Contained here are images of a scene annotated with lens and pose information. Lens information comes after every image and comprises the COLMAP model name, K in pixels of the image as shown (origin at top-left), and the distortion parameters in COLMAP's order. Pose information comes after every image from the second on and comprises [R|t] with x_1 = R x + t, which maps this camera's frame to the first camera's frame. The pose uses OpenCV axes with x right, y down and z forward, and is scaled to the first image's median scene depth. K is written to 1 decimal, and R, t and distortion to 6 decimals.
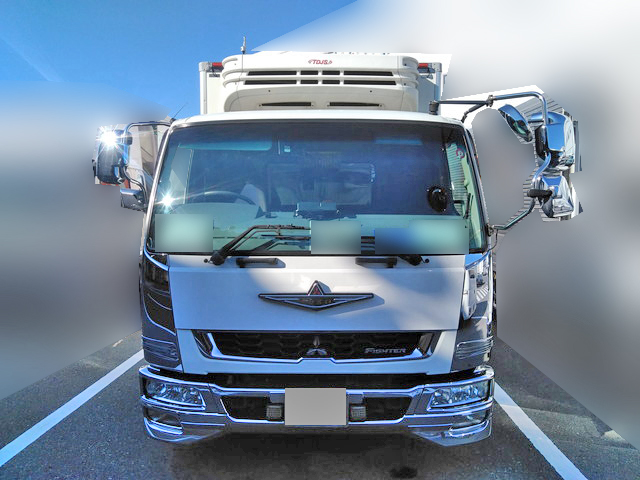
lens RADIAL K [[503.5, 0, 320.0], [0, 503.5, 240.0], [0, 0, 1]] dist [-0.000980, -0.000477]
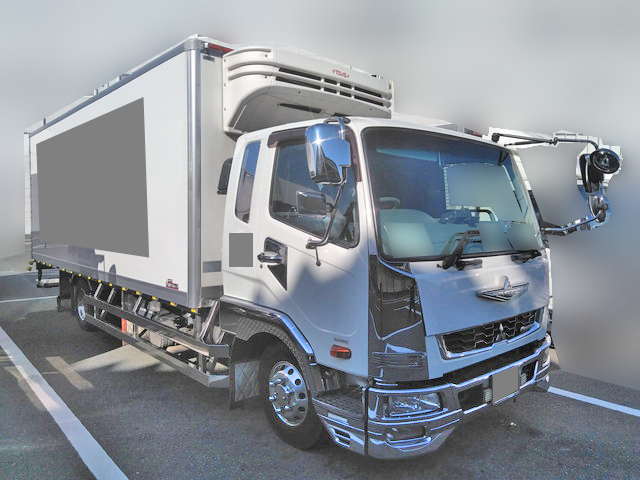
lens RADIAL K [[488.4, 0, 320.0], [0, 488.4, 240.0], [0, 0, 1]] dist [0.007132, 0.001651]
pose [[0.740172, -0.025259, 0.671943, -1.039275], [0.028076, 0.999584, 0.006648, -0.024073], [-0.671831, 0.013944, 0.740573, 0.410097]]
